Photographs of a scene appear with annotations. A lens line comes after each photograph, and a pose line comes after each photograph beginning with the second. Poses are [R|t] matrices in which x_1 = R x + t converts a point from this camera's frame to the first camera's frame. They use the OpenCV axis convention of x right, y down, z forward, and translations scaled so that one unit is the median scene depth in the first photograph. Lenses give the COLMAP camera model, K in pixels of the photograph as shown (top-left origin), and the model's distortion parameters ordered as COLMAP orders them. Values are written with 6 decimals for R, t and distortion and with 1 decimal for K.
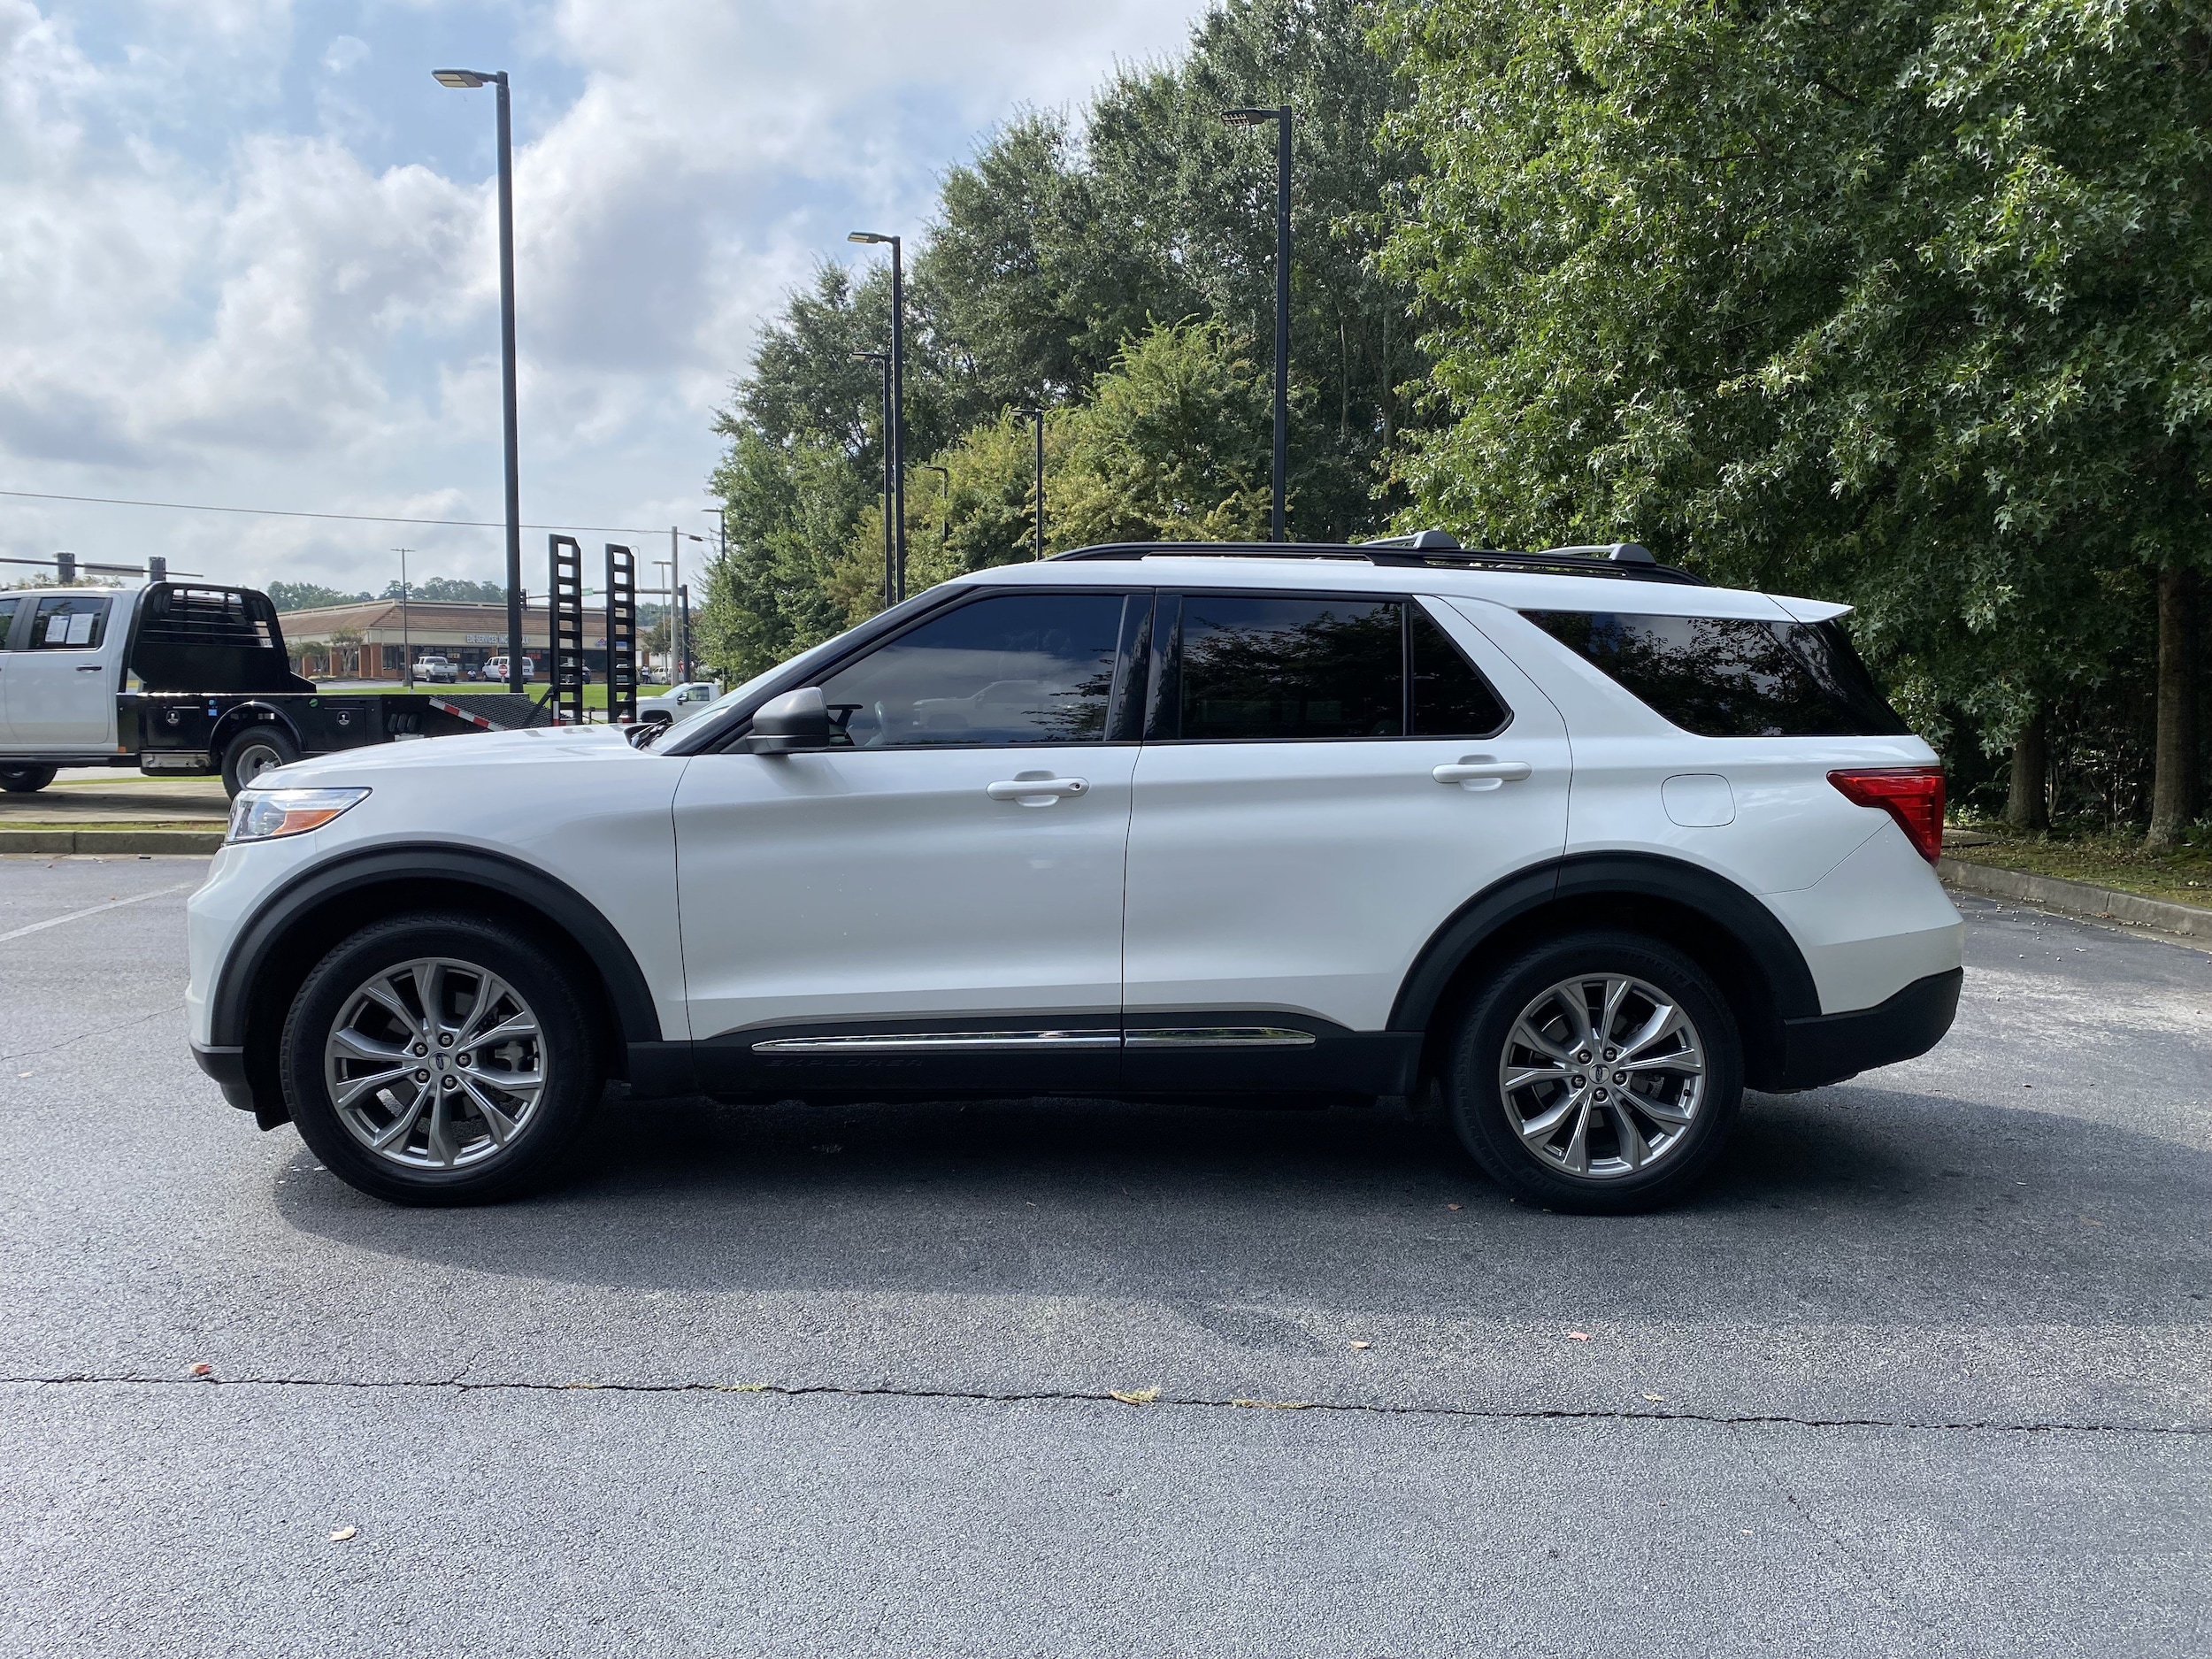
lens RADIAL K [[1697.5, 0, 1131.8], [0, 1697.5, 849.1], [0, 0, 1]] dist [0.016420, 0.003503]
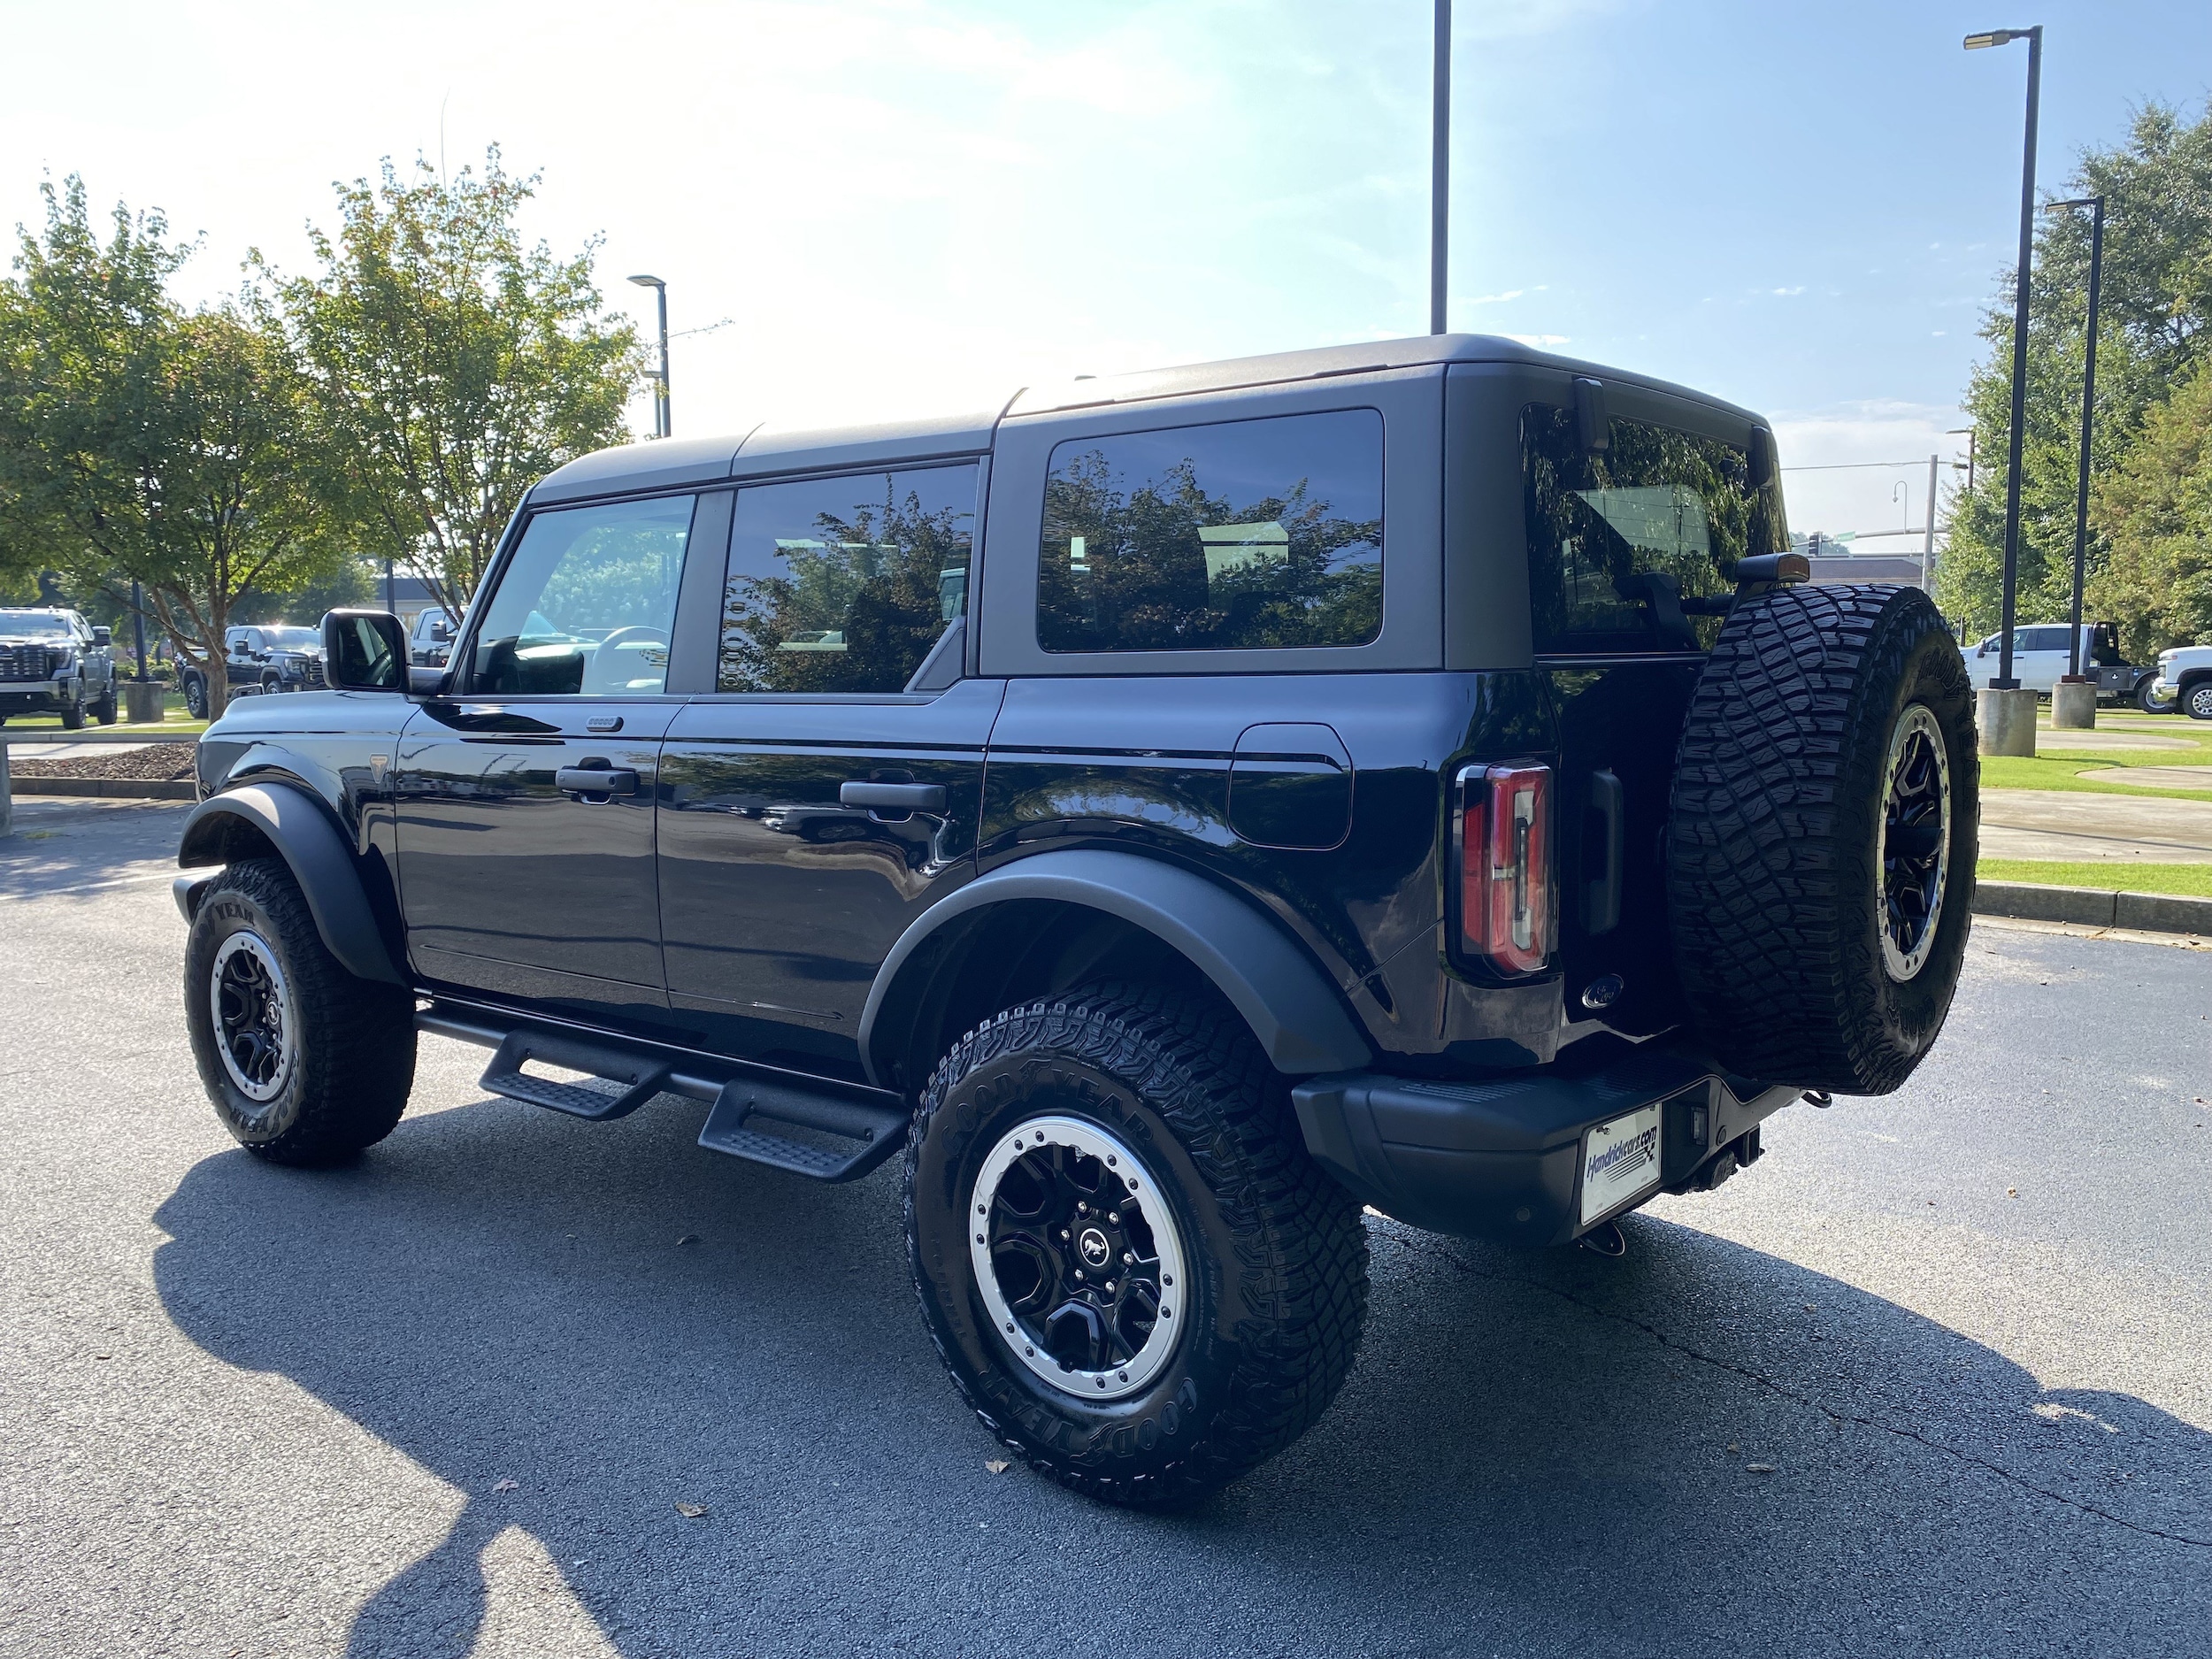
lens RADIAL K [[1697.5, 0, 1131.8], [0, 1697.5, 849.1], [0, 0, 1]] dist [0.016420, 0.003503]
pose [[0.731064, 0.060117, -0.679655, 0.062425], [-0.041641, 0.998185, 0.043501, -0.011137], [0.681037, -0.003501, 0.732241, 0.111616]]
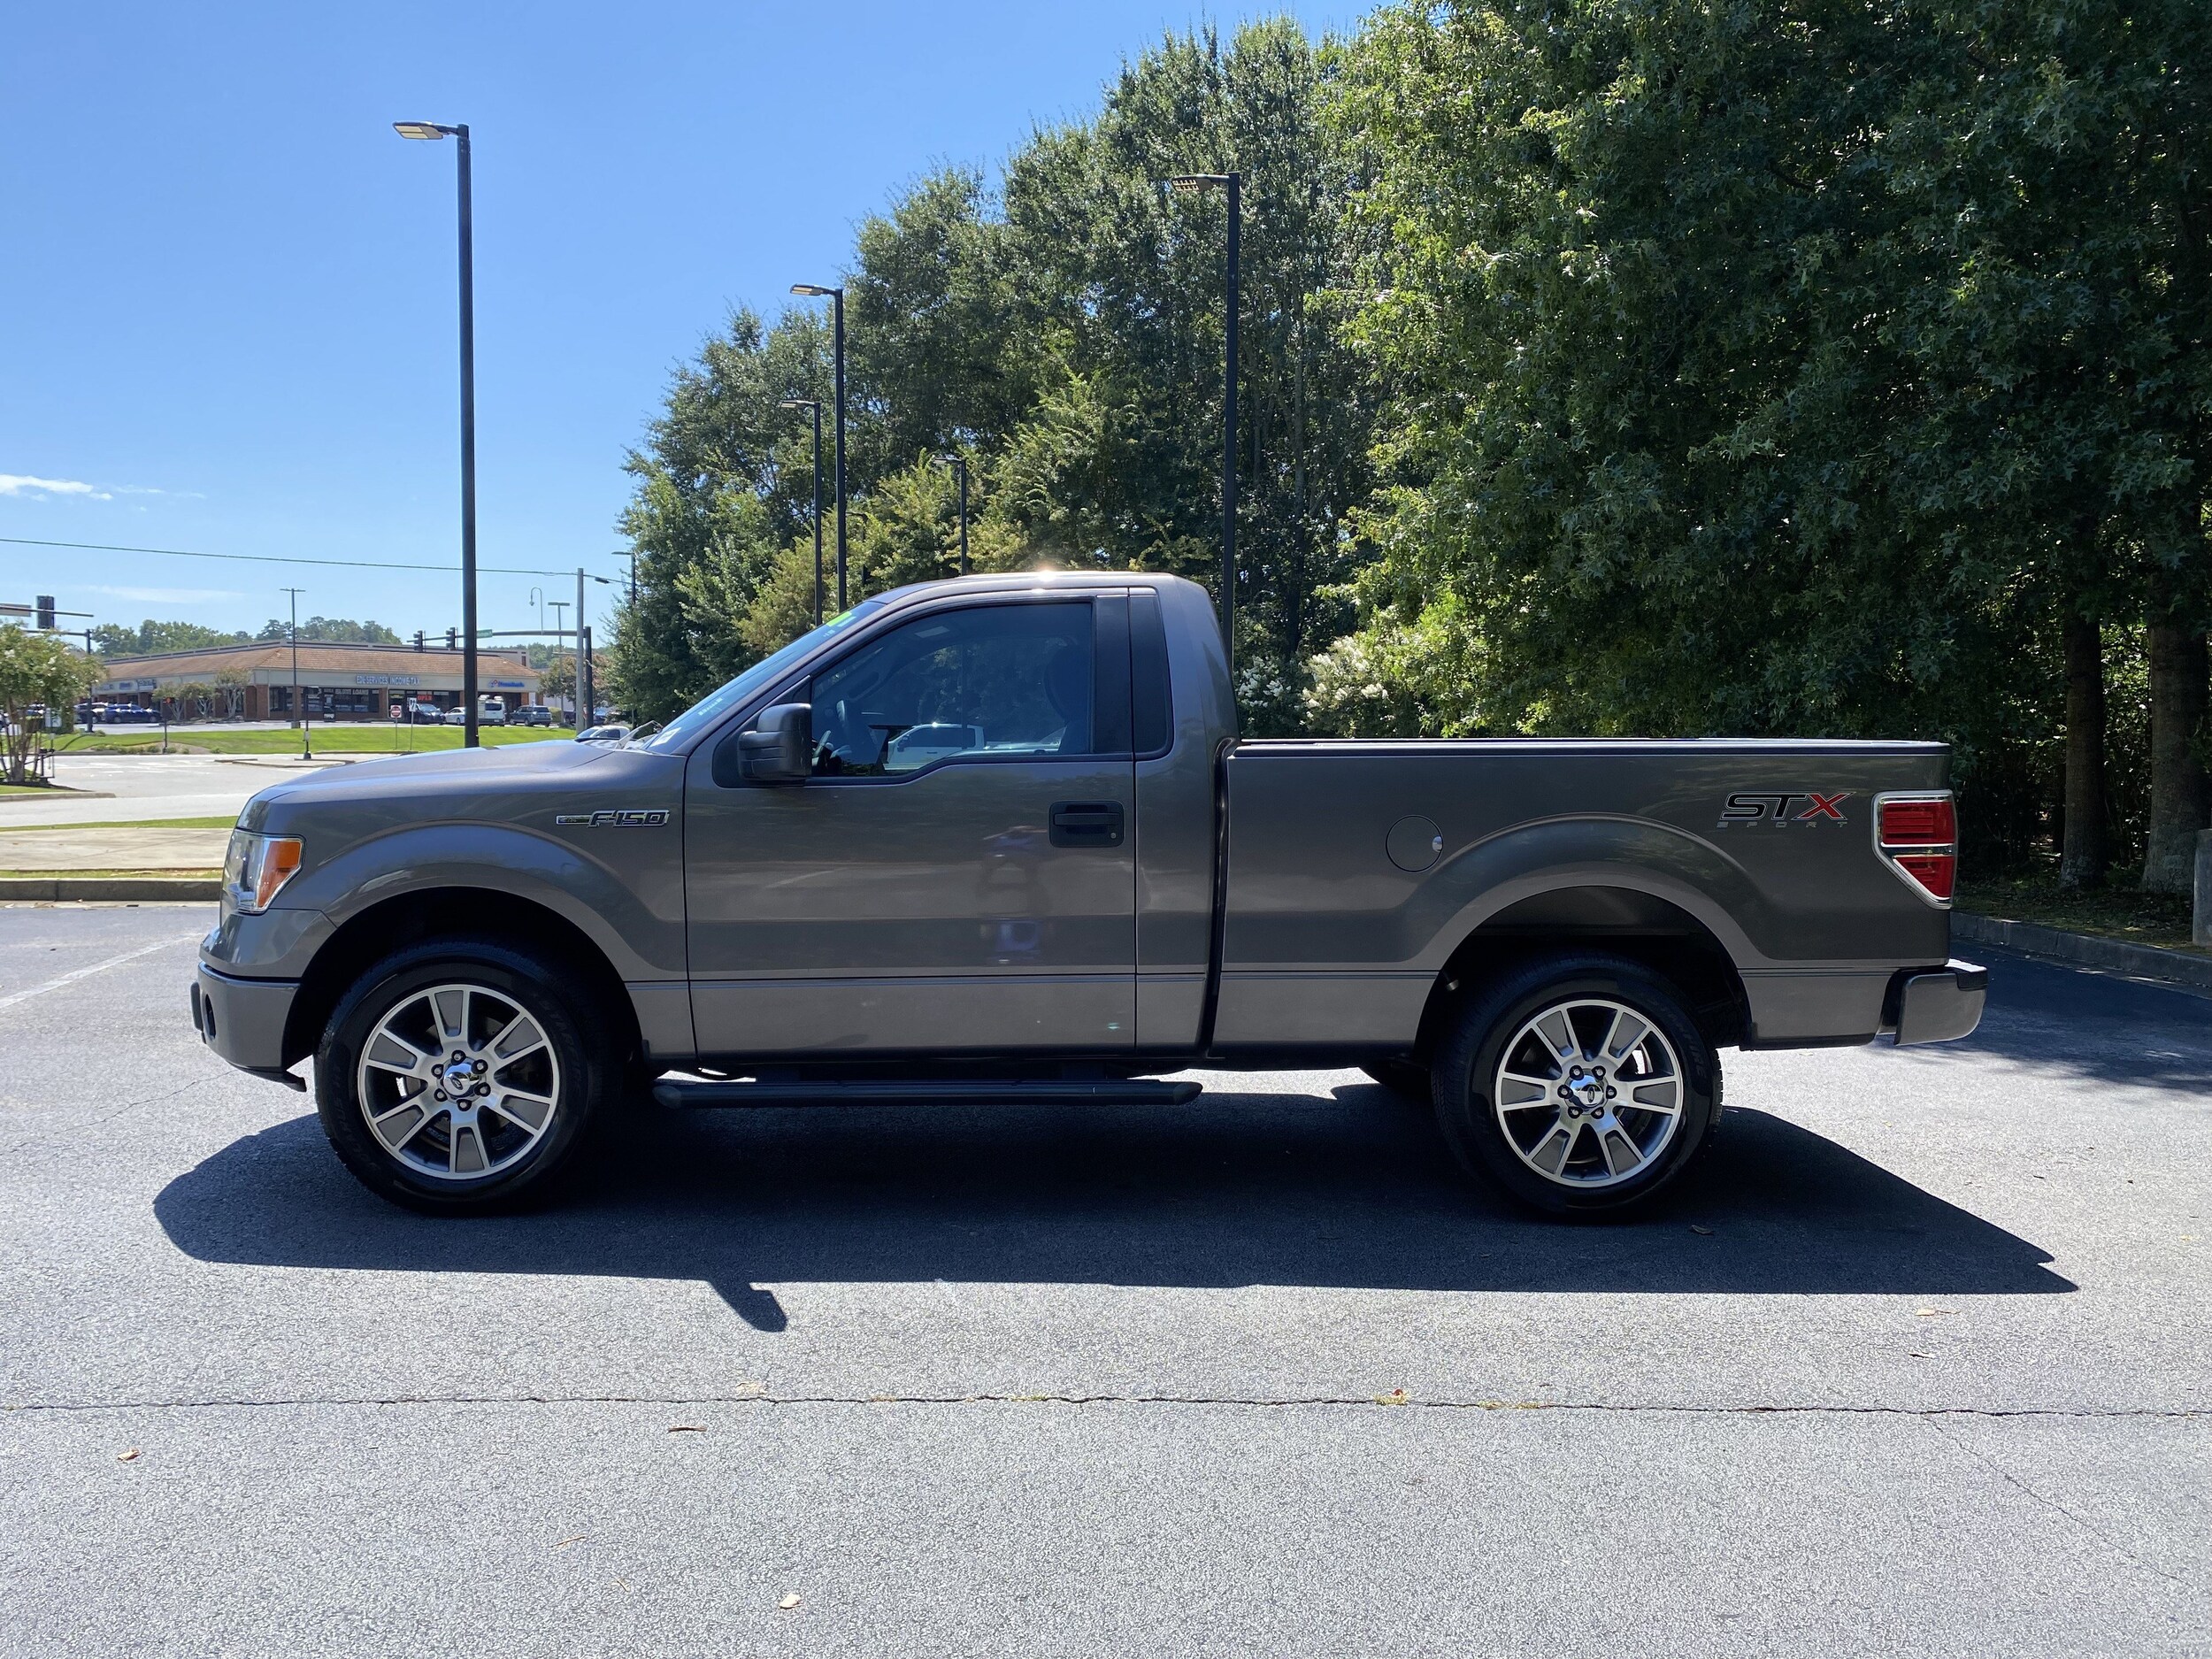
lens RADIAL K [[1698.7, 0, 1106.0], [0, 1698.7, 829.5], [0, 0, 1]] dist [0.022725, 0.000029]
pose [[0.998756, -0.001494, 0.049845, -0.018675], [0.003270, 0.999362, -0.035577, -0.000492], [-0.049760, 0.035696, 0.998123, -0.007626]]
